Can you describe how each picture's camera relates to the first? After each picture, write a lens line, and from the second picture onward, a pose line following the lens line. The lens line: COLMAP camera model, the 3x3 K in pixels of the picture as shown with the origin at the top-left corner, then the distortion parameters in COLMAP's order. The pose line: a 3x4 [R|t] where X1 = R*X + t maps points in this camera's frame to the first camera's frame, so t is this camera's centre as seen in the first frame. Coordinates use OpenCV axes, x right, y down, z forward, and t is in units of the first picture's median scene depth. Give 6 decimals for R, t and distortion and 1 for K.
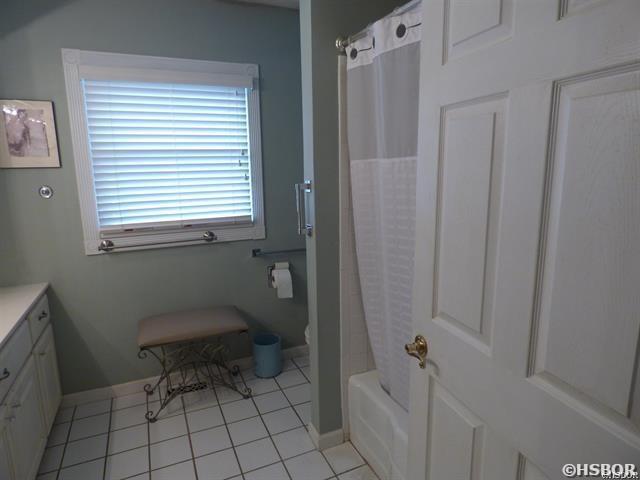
lens RADIAL K [[393.2, 0, 319.9], [0, 393.2, 239.5], [0, 0, 1]] dist [0.002062, -0.003255]
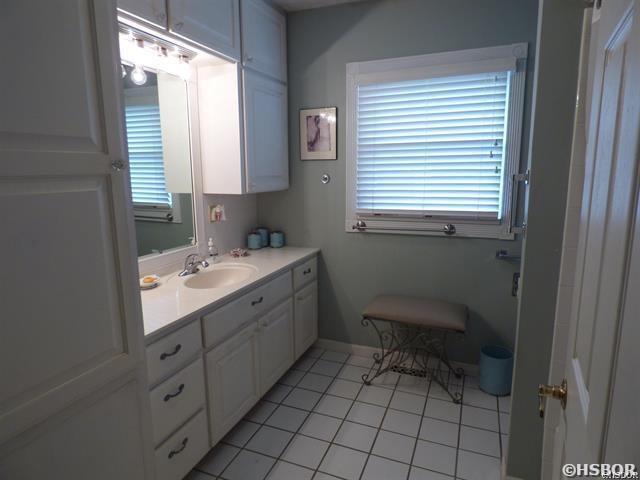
lens RADIAL K [[393.2, 0, 320.4], [0, 393.2, 239.6], [0, 0, 1]] dist [0.002062, -0.003255]
pose [[0.692237, 0.137179, -0.708513, 0.209137], [-0.138021, 0.988811, 0.056599, 0.006525], [0.708349, 0.058610, 0.703425, 0.081214]]
